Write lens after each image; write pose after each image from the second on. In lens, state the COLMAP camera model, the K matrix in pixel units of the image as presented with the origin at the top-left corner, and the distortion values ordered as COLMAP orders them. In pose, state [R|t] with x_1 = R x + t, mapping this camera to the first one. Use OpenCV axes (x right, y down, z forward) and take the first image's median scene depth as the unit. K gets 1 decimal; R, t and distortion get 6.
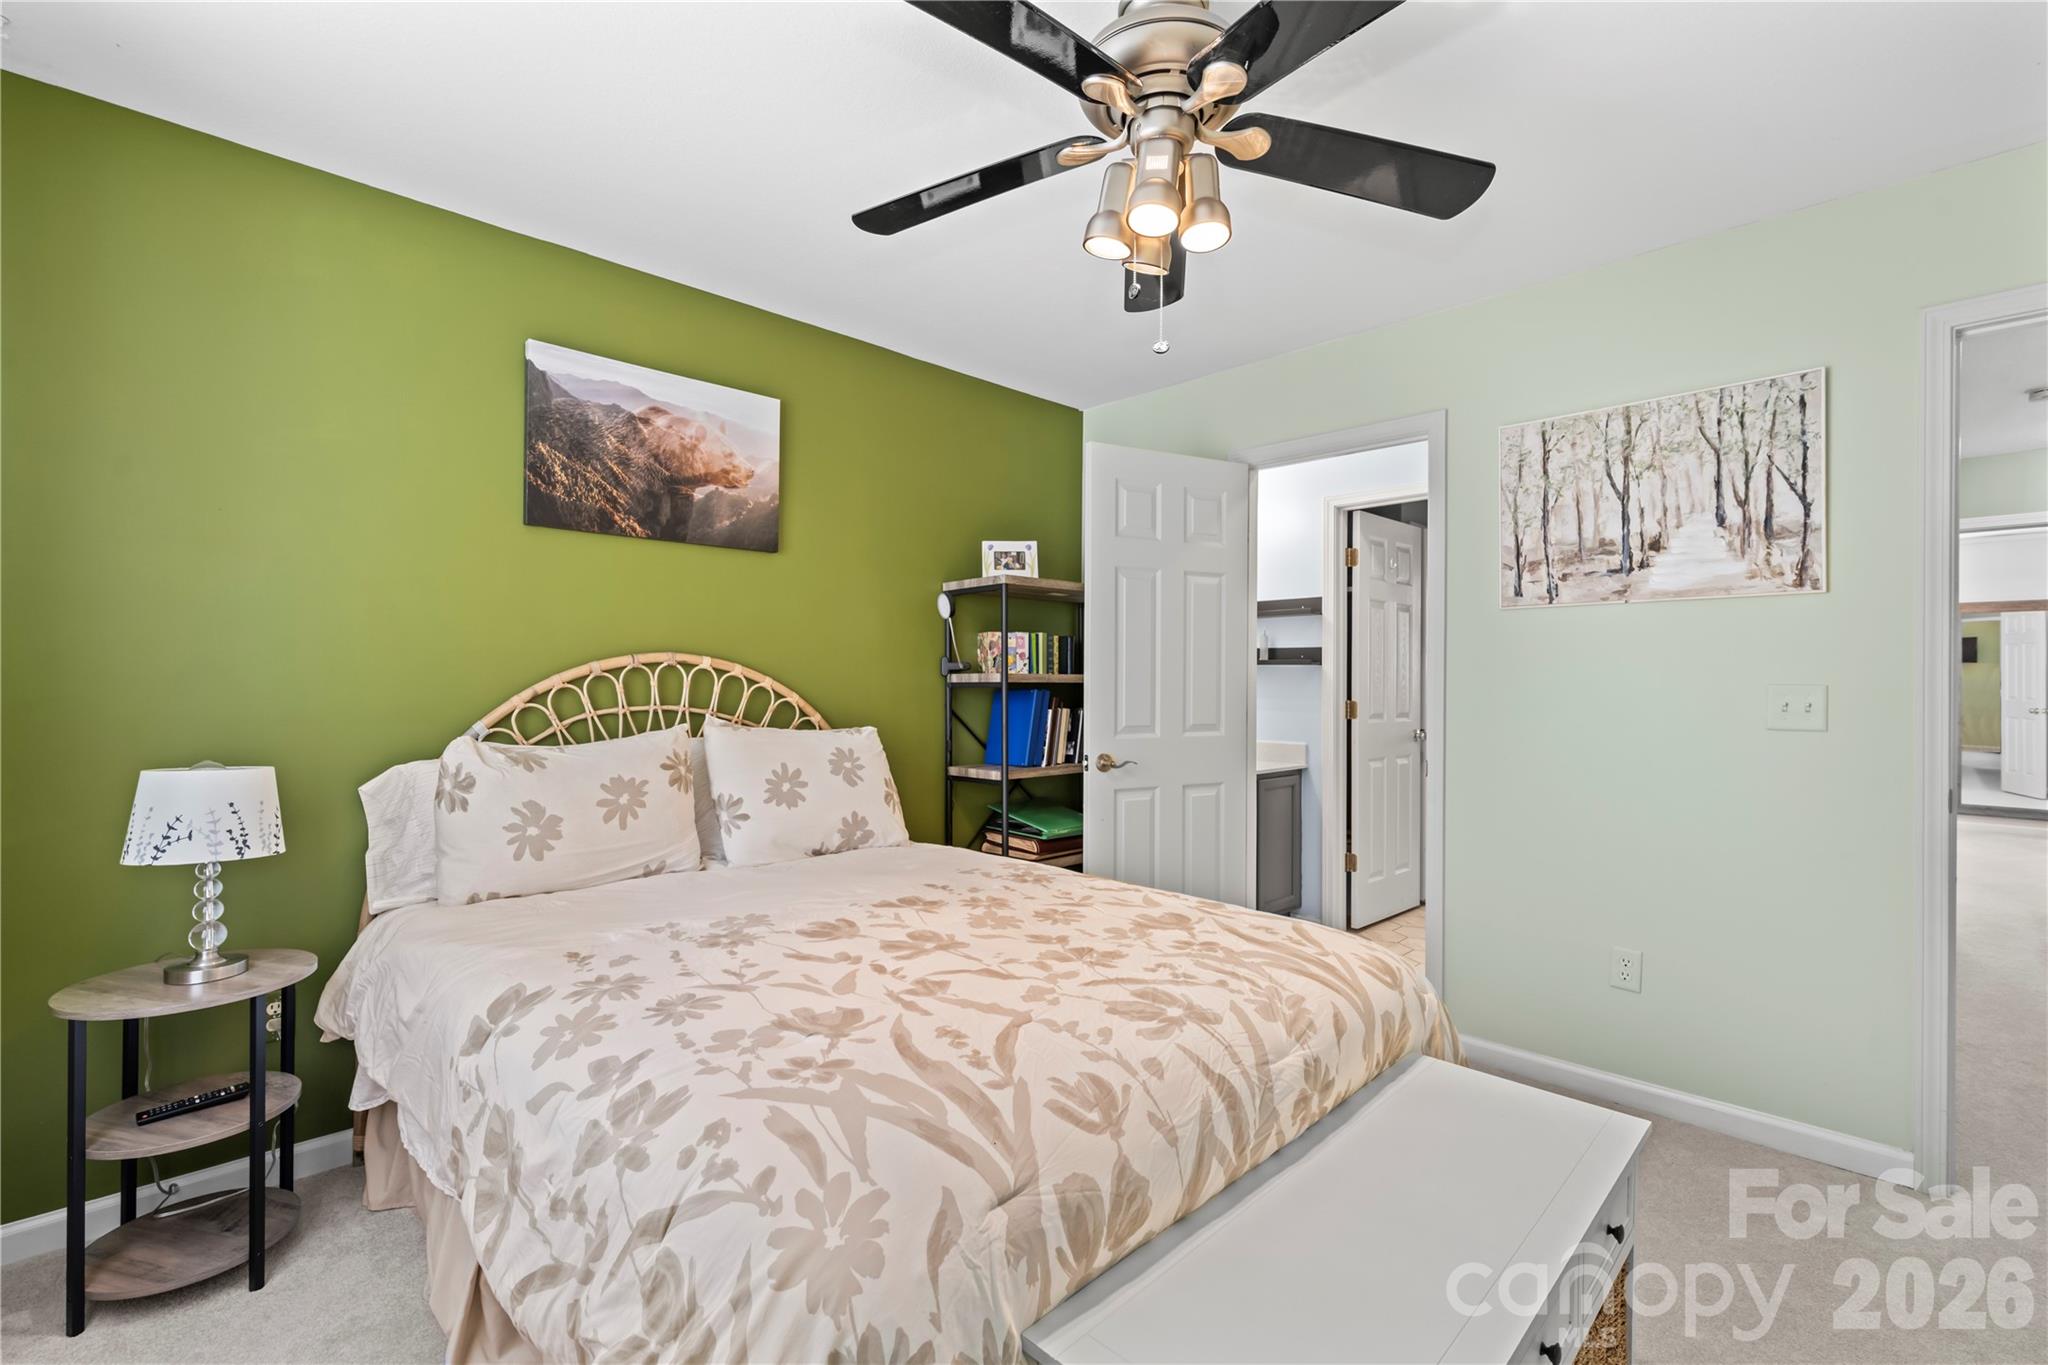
lens RADIAL K [[913.0, 0, 1030.4], [0, 913.0, 681.4], [0, 0, 1]] dist [0.001723, -0.000595]
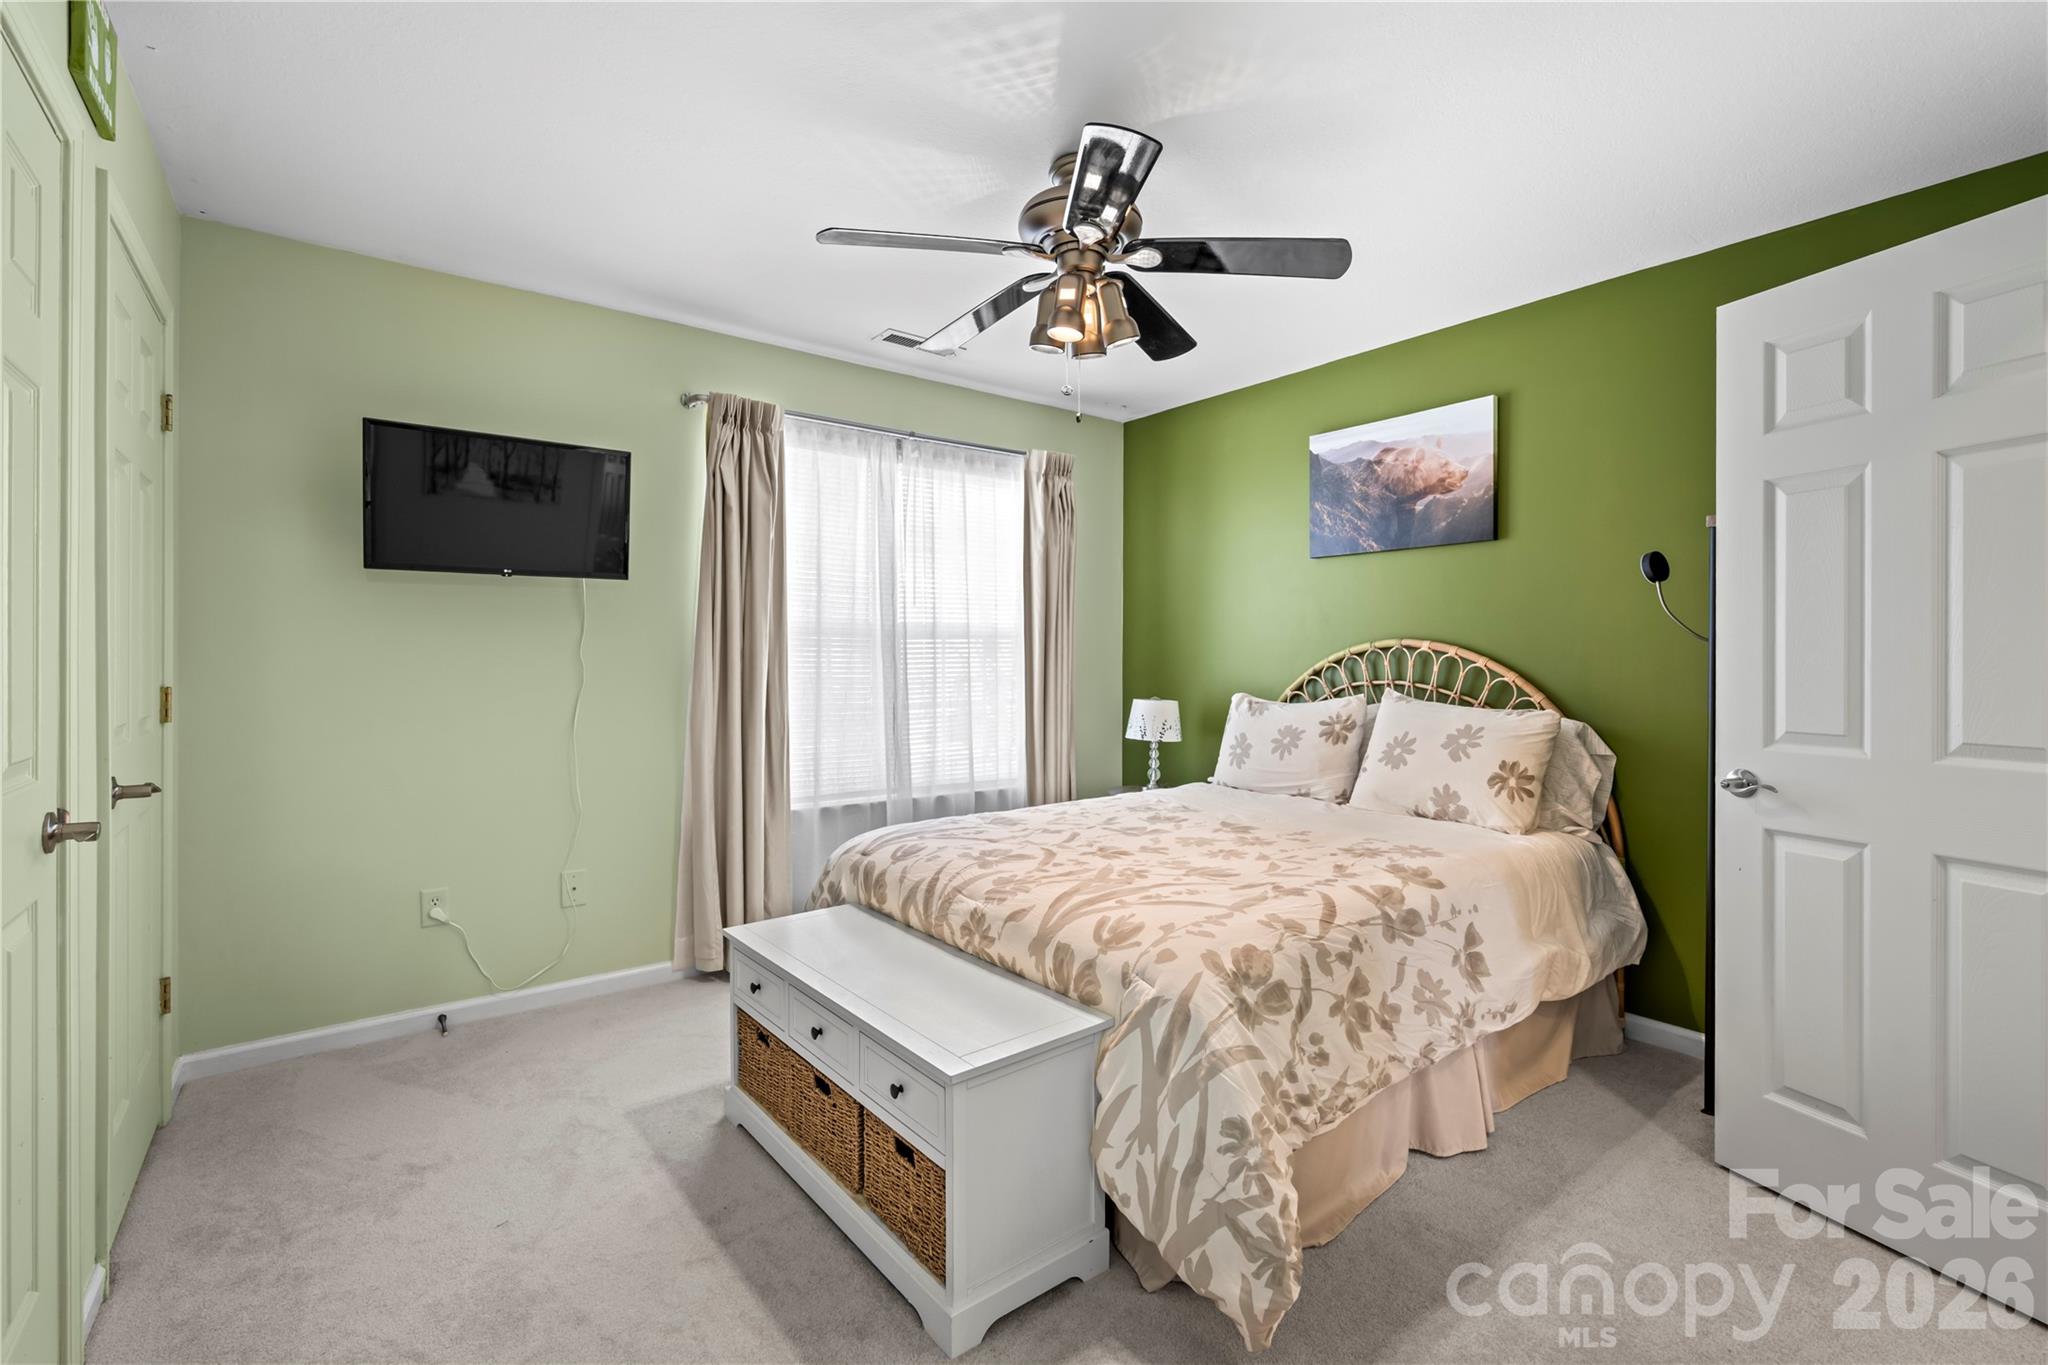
lens RADIAL K [[913.0, 0, 1026.7], [0, 913.0, 668.1], [0, 0, 1]] dist [0.001723, -0.000595]
pose [[-0.134457, 0.004472, -0.990909, 0.928290], [-0.001904, 0.999987, 0.004772, 0.004132], [0.990918, 0.002529, -0.134447, 0.666693]]
